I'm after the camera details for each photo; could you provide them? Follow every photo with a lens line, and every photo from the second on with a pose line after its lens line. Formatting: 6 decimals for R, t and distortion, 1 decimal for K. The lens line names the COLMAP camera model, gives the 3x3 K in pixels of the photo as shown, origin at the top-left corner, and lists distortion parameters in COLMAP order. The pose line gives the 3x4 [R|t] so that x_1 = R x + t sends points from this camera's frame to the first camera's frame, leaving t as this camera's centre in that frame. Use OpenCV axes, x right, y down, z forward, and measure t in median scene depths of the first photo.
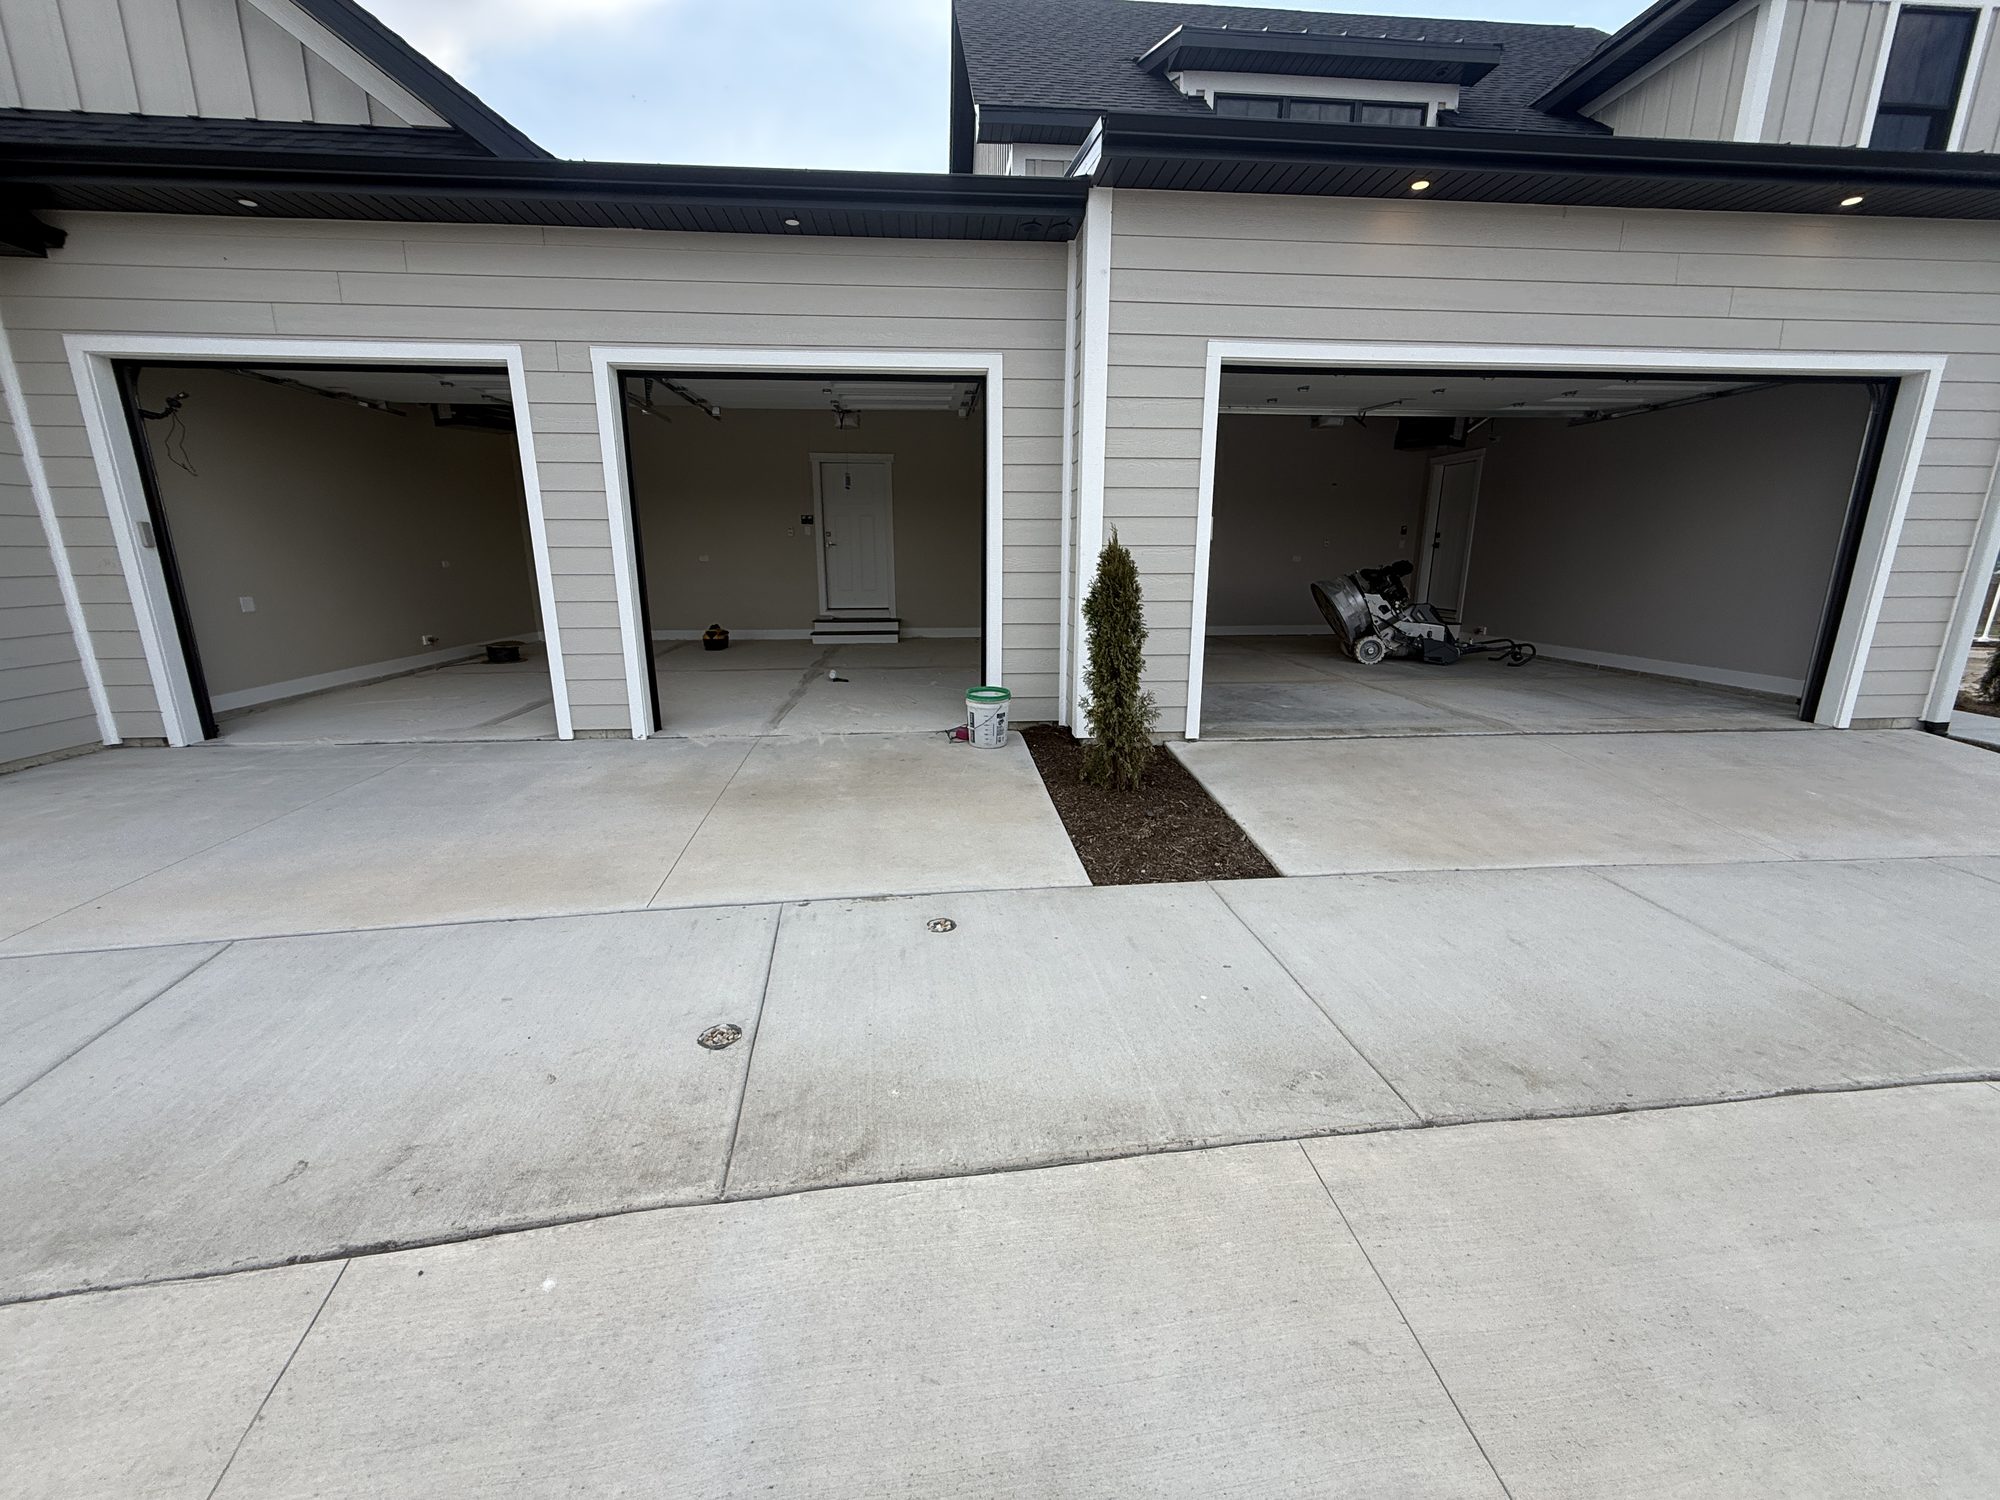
lens RADIAL K [[801.4, 0, 994.5], [0, 801.4, 753.2], [0, 0, 1]] dist [0.001510, 0.000348]
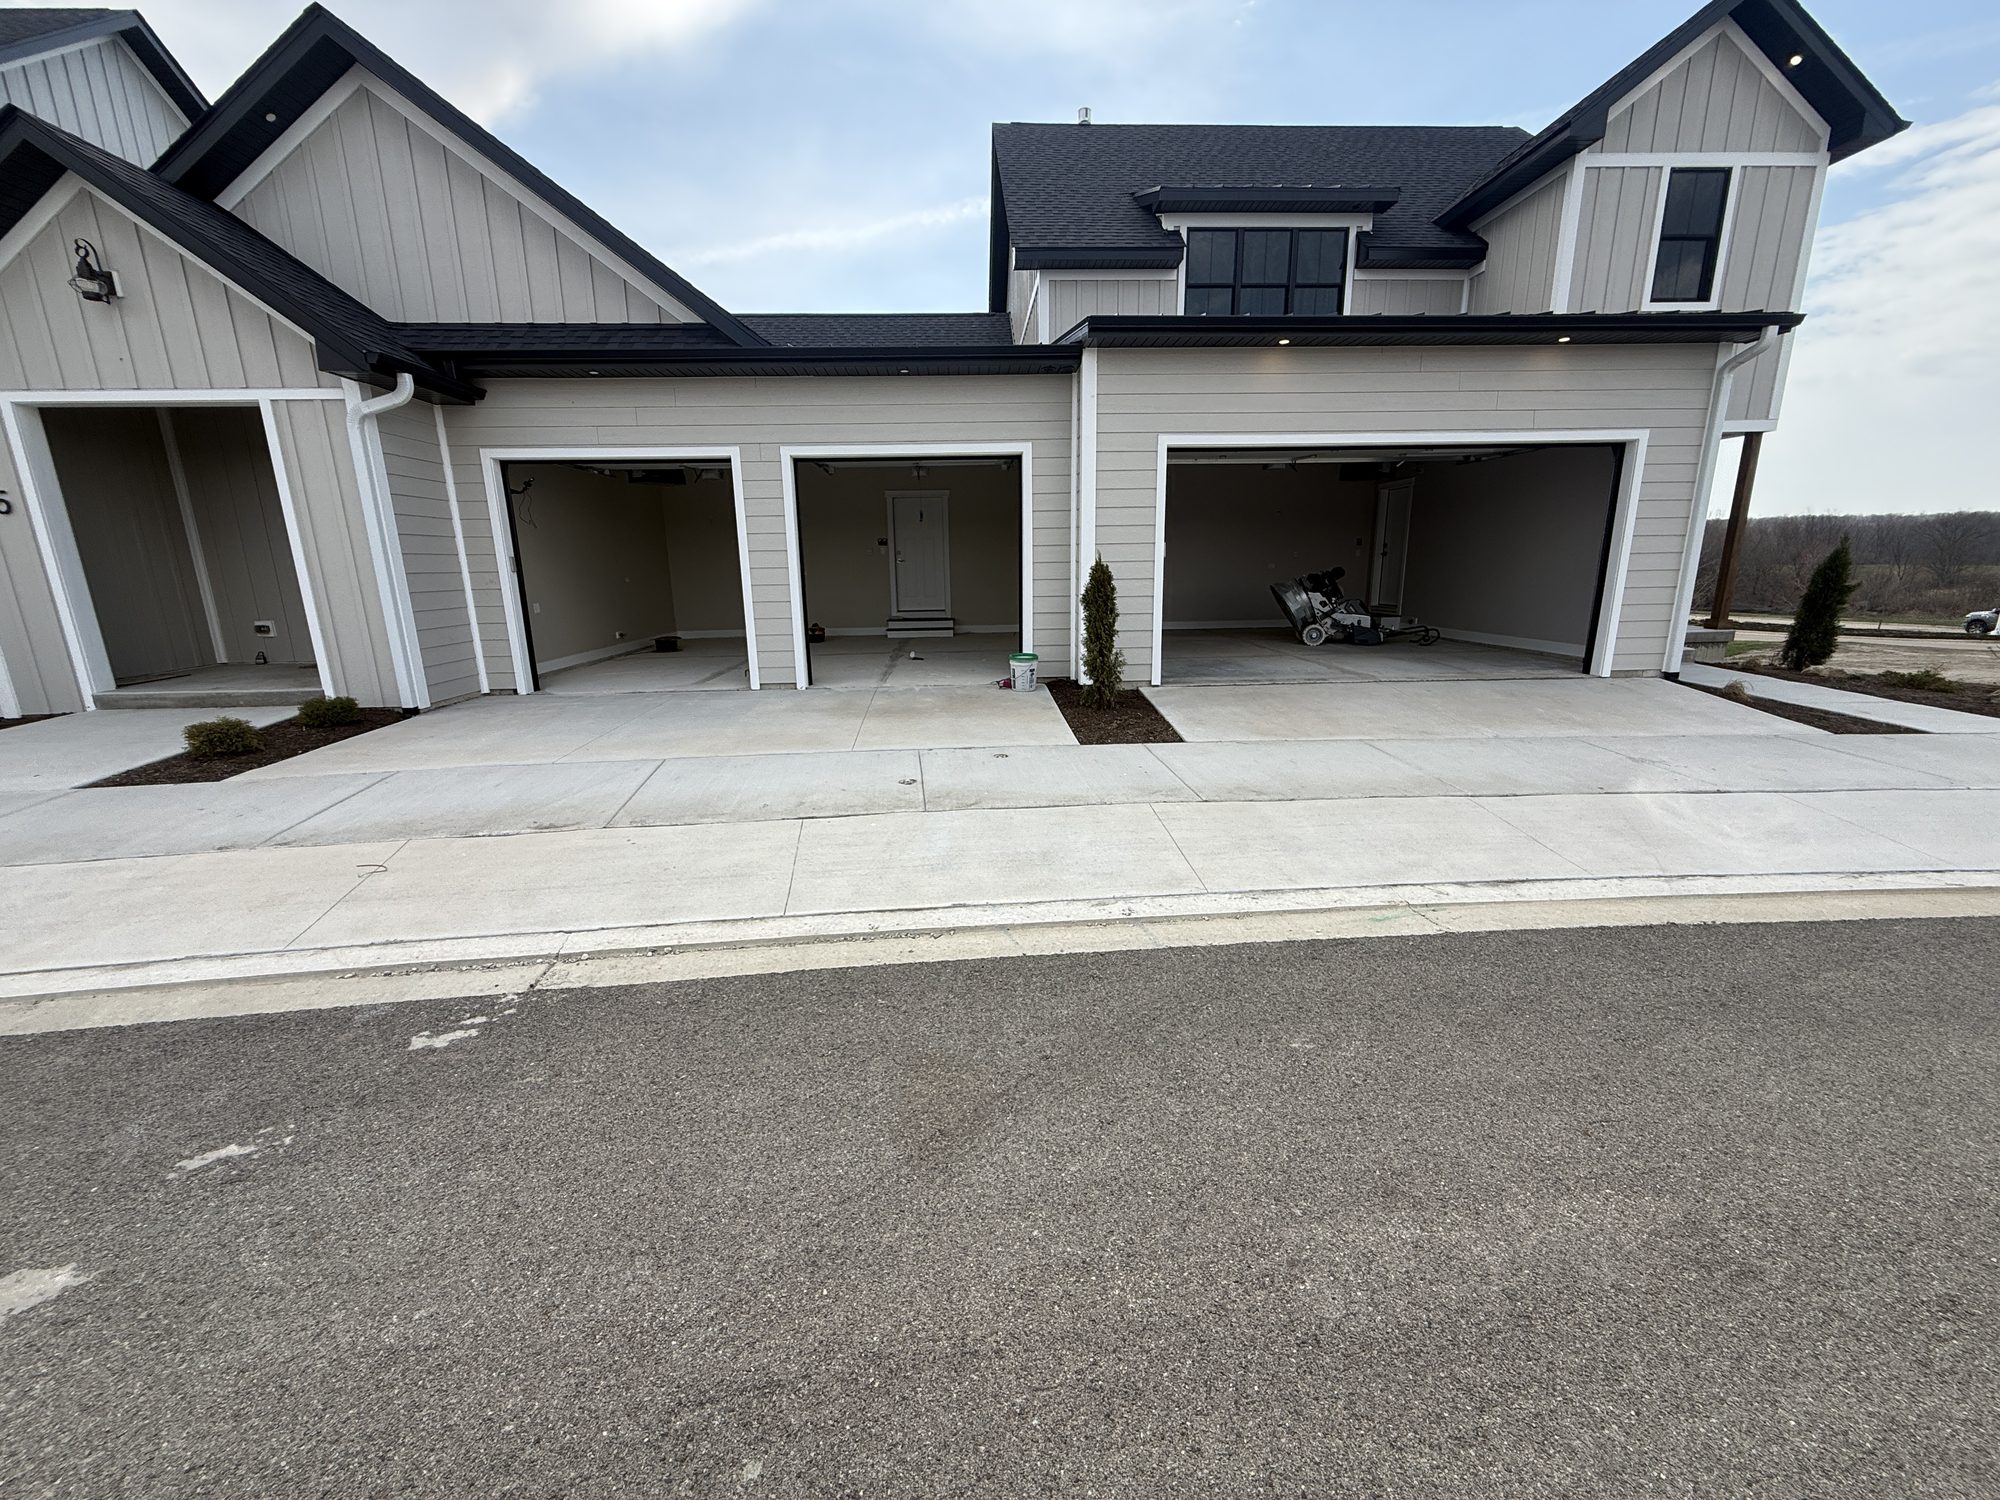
lens RADIAL K [[791.4, 0, 1000.0], [0, 791.4, 750.0], [0, 0, 1]] dist [0.001658, -0.000004]
pose [[0.999230, -0.006104, -0.038761, 0.004609], [0.005596, 0.999897, -0.013208, 0.134945], [0.038837, 0.012981, 0.999161, -0.574894]]
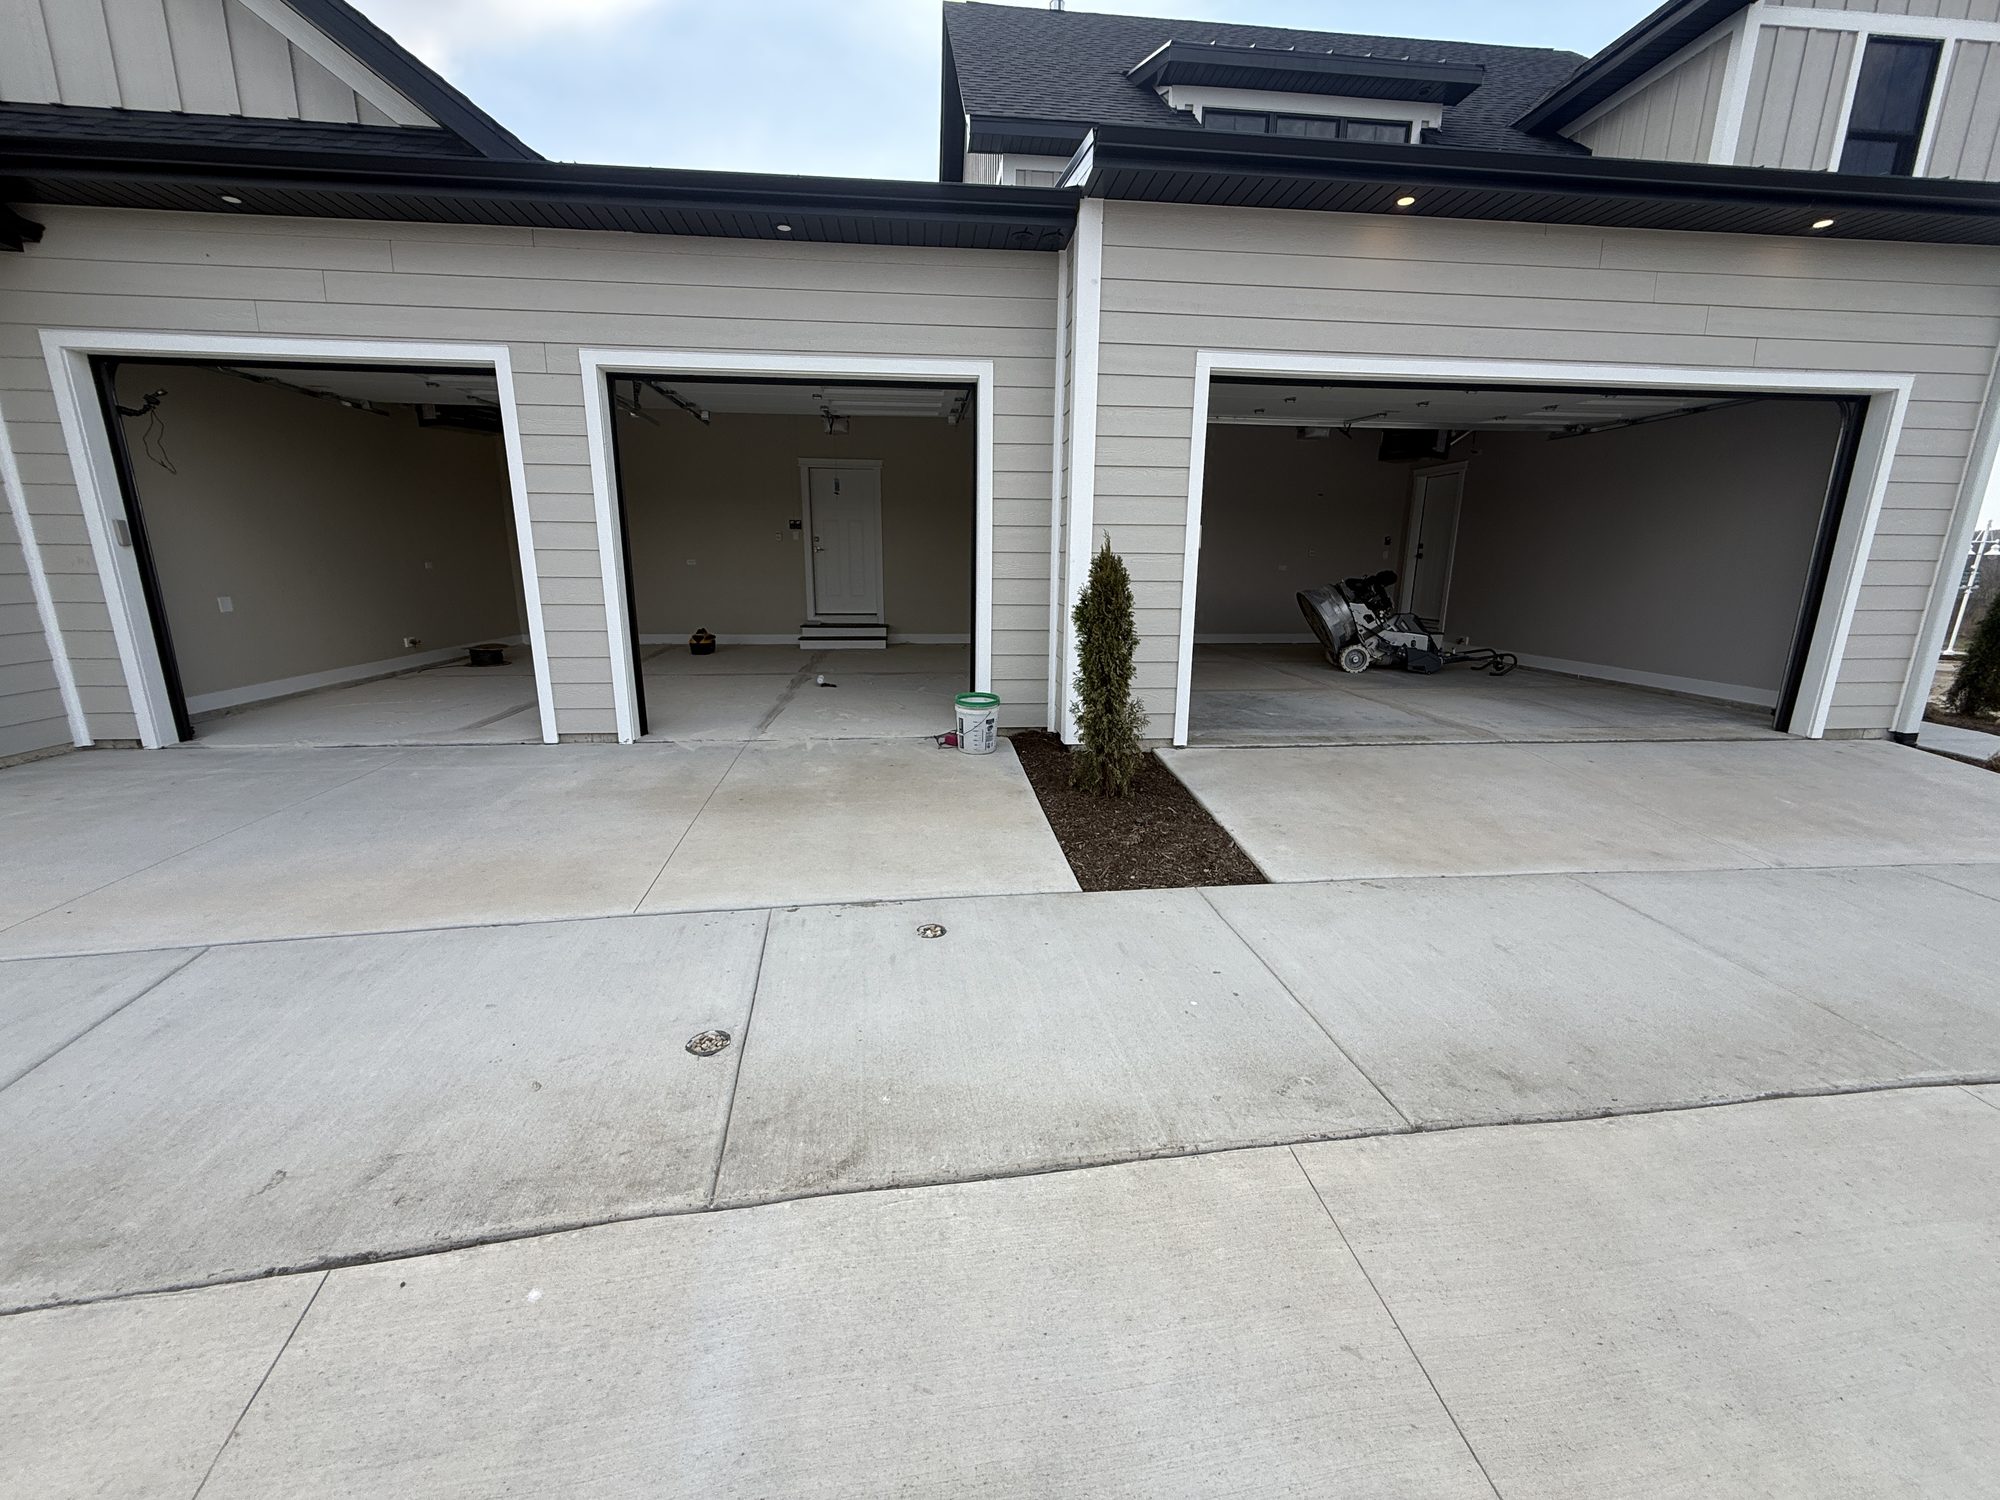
lens RADIAL K [[801.4, 0, 994.5], [0, 801.4, 753.2], [0, 0, 1]] dist [0.001510, 0.000348]
pose [[0.999840, 0.004654, 0.017255, -0.003534], [-0.004514, 0.999957, -0.008154, 0.000725], [-0.017292, 0.008075, 0.999818, 0.000077]]
